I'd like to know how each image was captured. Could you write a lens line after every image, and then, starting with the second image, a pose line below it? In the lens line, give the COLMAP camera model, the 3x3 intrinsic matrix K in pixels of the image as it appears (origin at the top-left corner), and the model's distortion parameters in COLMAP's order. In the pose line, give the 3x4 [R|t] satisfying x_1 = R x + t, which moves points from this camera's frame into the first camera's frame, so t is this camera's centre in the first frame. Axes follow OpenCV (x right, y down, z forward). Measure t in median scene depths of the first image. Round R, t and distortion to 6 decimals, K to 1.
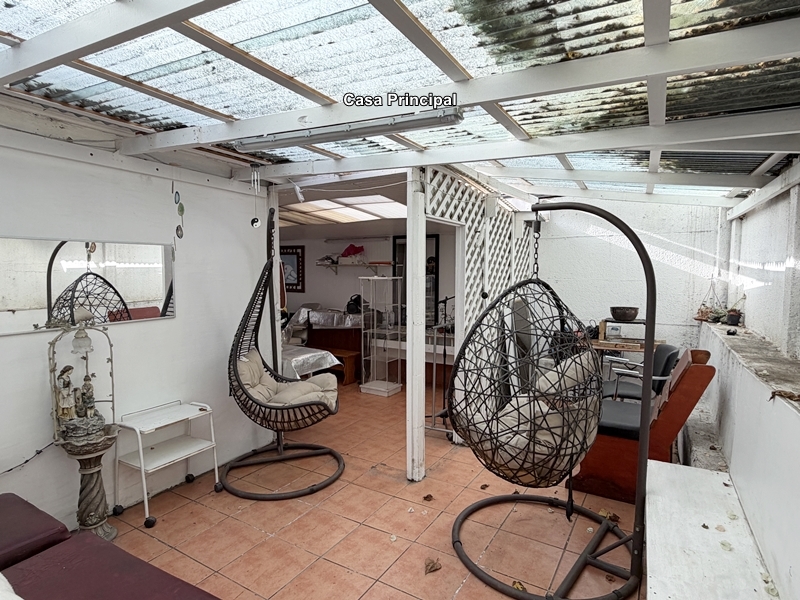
lens RADIAL K [[443.3, 0, 400.0], [0, 443.3, 300.0], [0, 0, 1]] dist [0.000146, -0.000004]
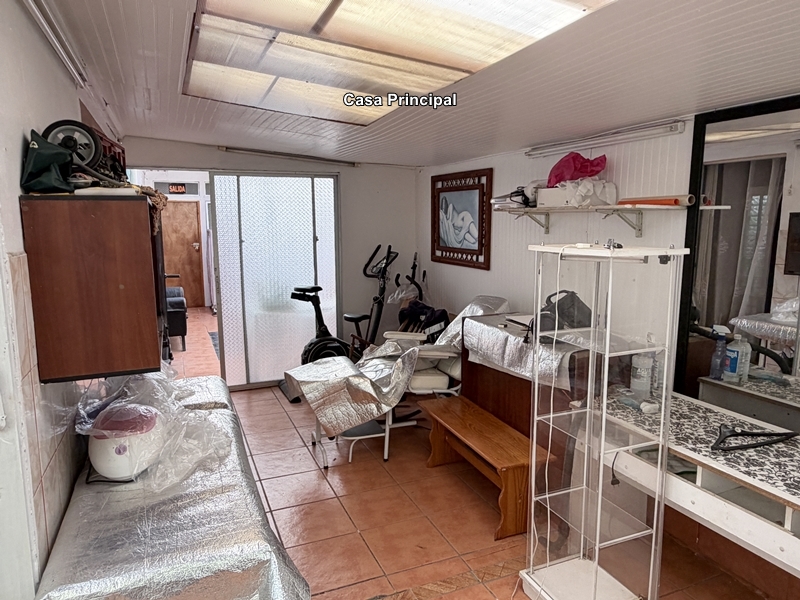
lens RADIAL K [[539.6, 0, 400.0], [0, 539.6, 300.0], [0, 0, 1]] dist [0.000200, 0.000218]
pose [[0.804354, 0.083202, -0.588296, 0.051459], [-0.035908, 0.995144, 0.091647, -0.038184], [0.593064, -0.052592, 0.803436, 0.538722]]
